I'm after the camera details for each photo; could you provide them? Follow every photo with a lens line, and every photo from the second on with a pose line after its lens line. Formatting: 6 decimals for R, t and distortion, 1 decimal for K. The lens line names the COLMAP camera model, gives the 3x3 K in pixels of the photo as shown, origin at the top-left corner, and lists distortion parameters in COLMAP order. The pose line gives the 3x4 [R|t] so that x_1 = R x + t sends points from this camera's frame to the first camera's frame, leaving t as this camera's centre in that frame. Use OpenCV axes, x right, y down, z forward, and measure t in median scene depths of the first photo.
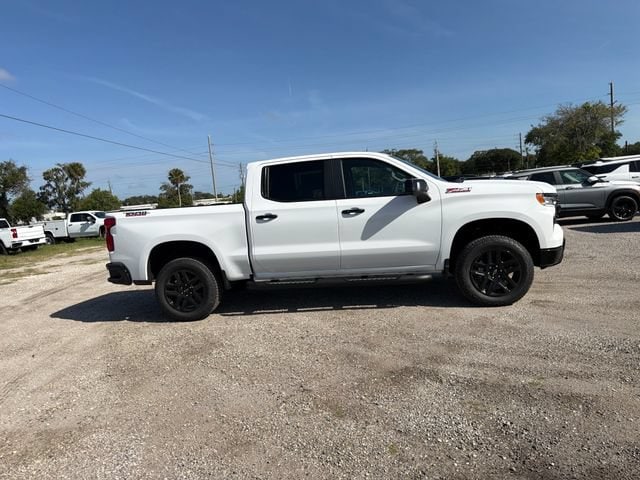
lens RADIAL K [[453.8, 0, 315.8], [0, 453.8, 242.4], [0, 0, 1]] dist [0.046319, -0.056254]
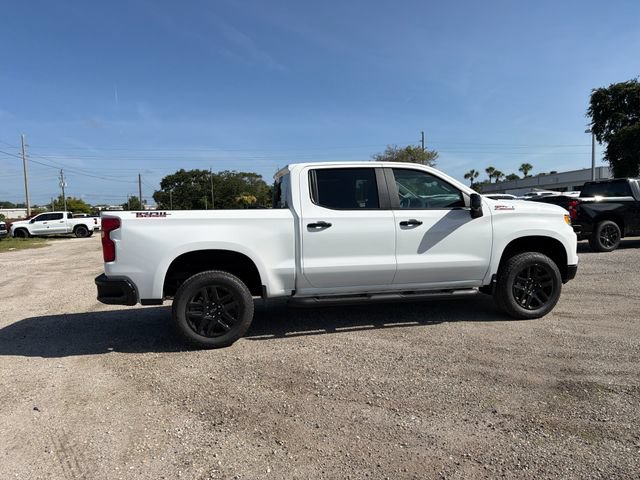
lens RADIAL K [[453.8, 0, 318.8], [0, 453.8, 244.2], [0, 0, 1]] dist [0.046319, -0.056254]
pose [[0.931619, 0.031785, 0.362044, -0.422841], [-0.015793, 0.998768, -0.047047, 0.022643], [-0.363093, 0.038112, 0.930973, 0.171873]]
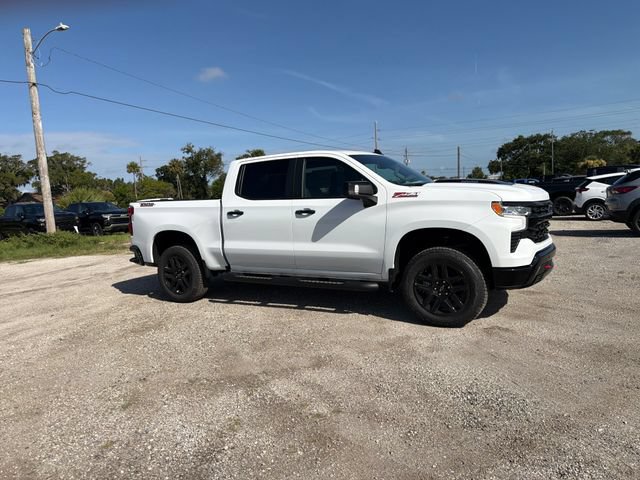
lens RADIAL K [[453.8, 0, 315.2], [0, 453.8, 241.1], [0, 0, 1]] dist [0.046319, -0.056254]
pose [[0.929596, 0.069009, -0.362062, 0.441704], [-0.058156, 0.997473, 0.040803, -0.044604], [0.363963, -0.016875, 0.931260, 0.082829]]
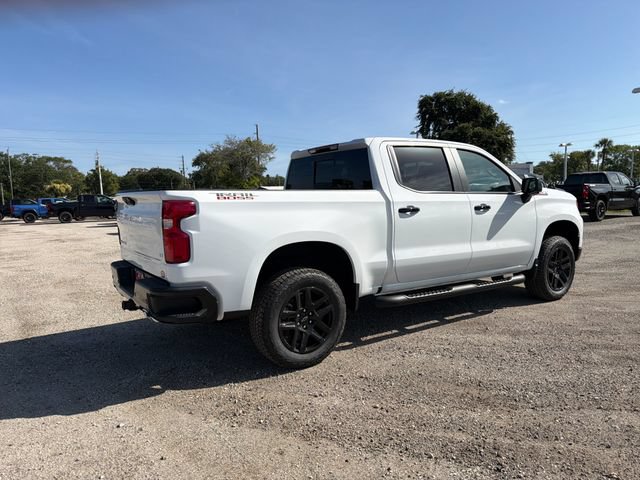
lens RADIAL K [[453.8, 0, 320.5], [0, 453.8, 242.5], [0, 0, 1]] dist [0.046319, -0.056254]
pose [[0.731564, 0.002095, 0.681770, -0.730810], [0.025936, 0.999186, -0.030902, 0.018300], [-0.681279, 0.040289, 0.730914, 0.531746]]
